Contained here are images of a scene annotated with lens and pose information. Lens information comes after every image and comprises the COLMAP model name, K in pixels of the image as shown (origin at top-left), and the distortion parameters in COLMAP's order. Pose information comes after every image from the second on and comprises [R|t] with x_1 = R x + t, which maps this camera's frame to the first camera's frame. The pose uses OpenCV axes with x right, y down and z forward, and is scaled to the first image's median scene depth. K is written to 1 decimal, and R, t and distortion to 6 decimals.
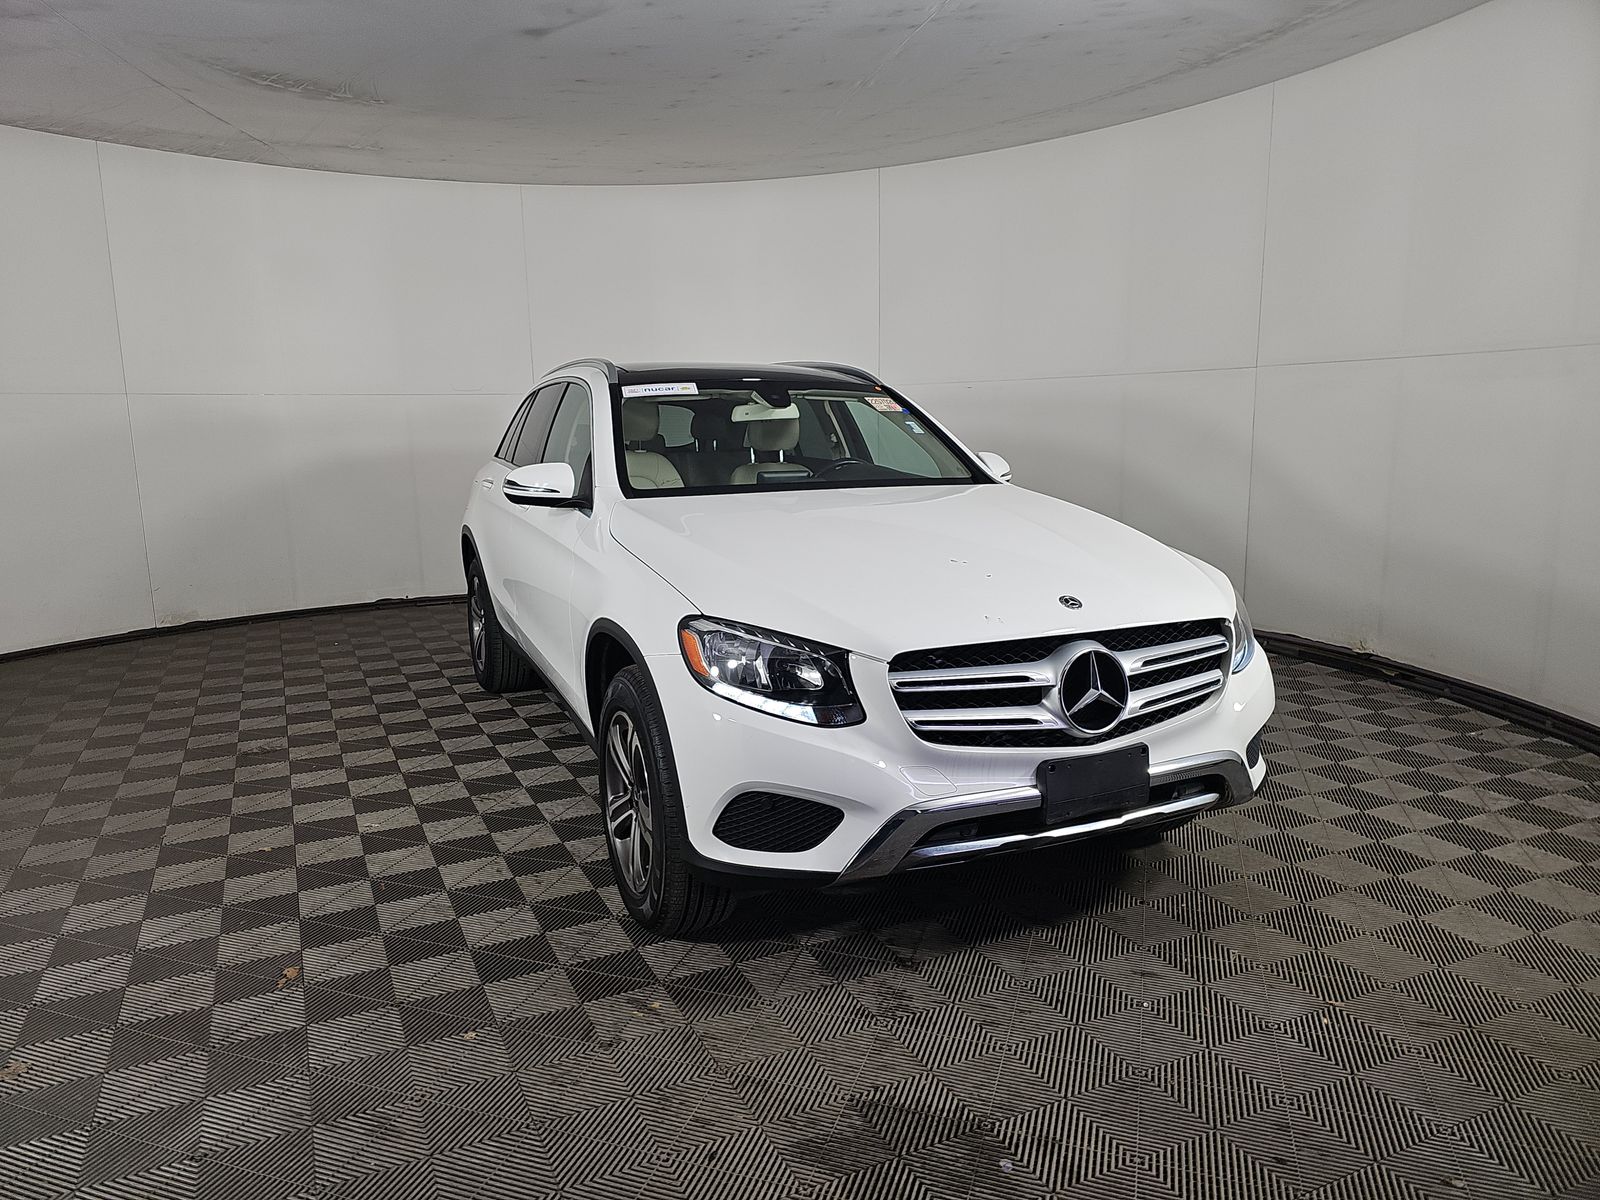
lens RADIAL K [[1090.6, 0, 778.9], [0, 1090.6, 597.3], [0, 0, 1]] dist [0.001669, 0.000526]
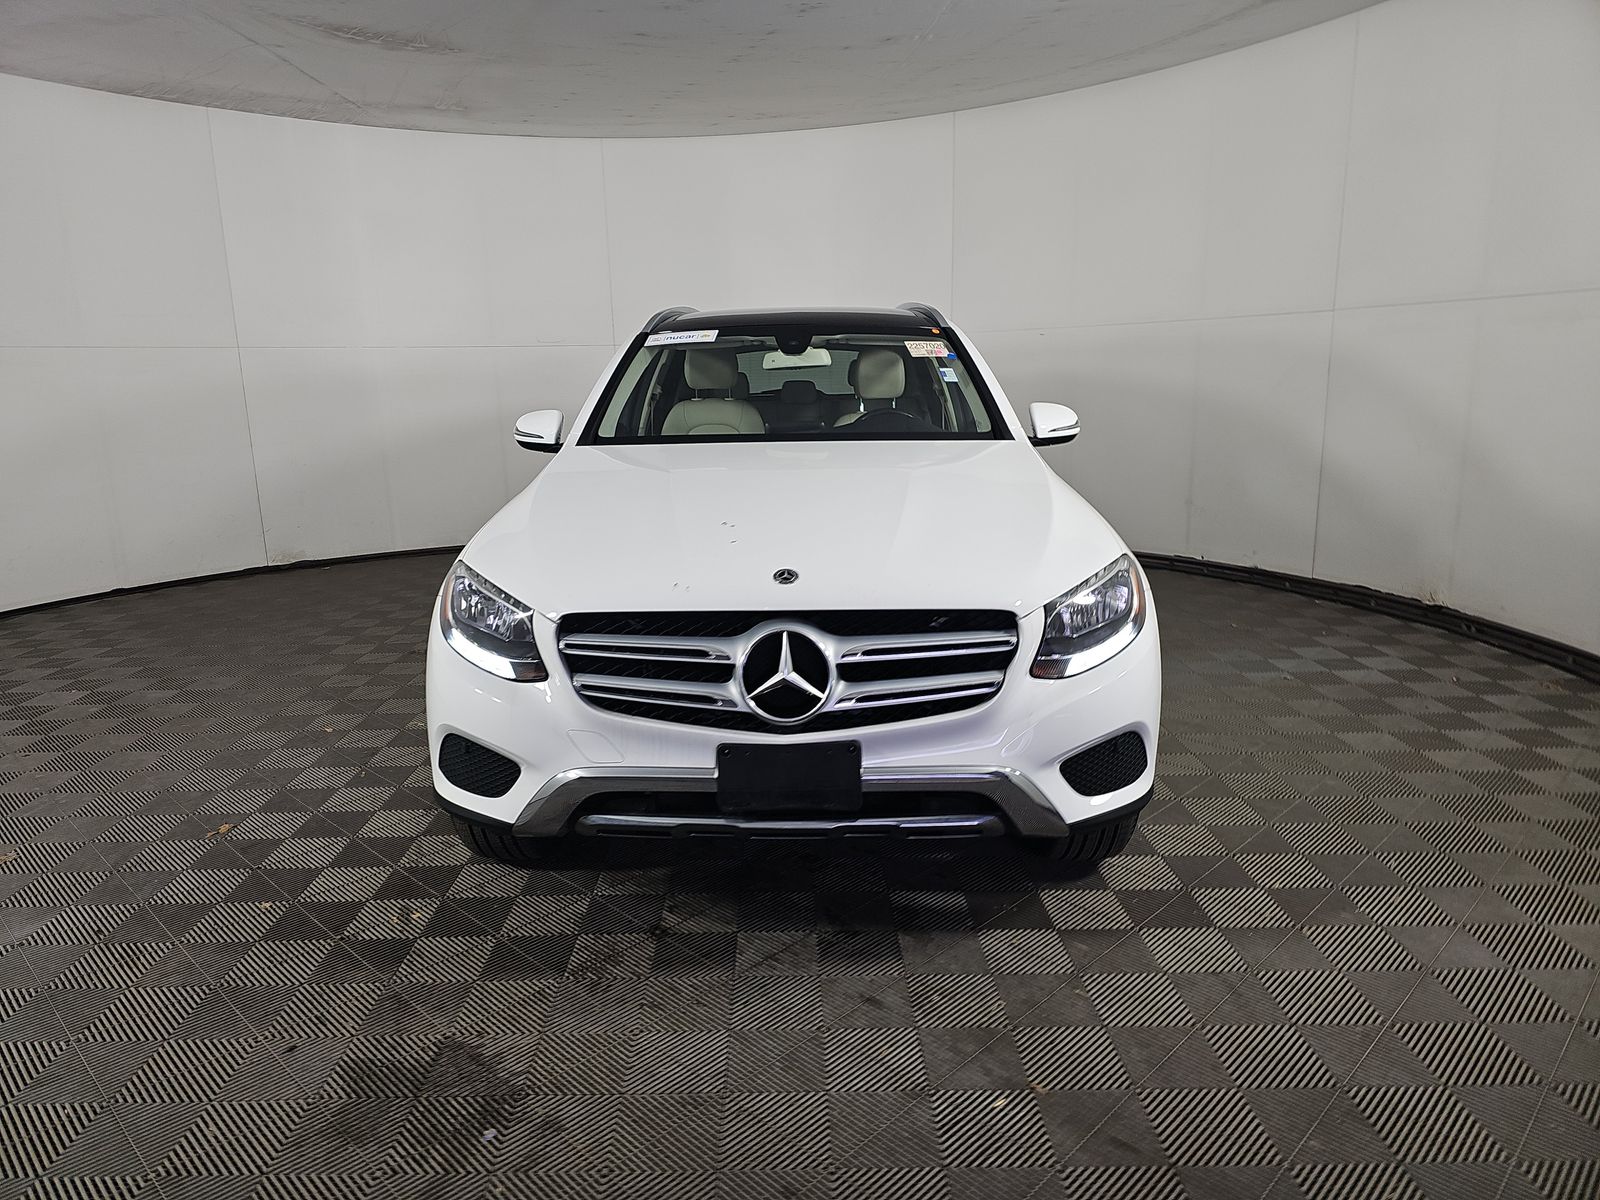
lens RADIAL K [[1060.0, 0, 802.5], [0, 1060.0, 649.2], [0, 0, 1]] dist [0.000330, 0.204735]
pose [[0.913021, 0.097745, -0.396028, 0.635039], [-0.057039, 0.991920, 0.113318, -0.035767], [0.403905, -0.080873, 0.911219, 0.202786]]
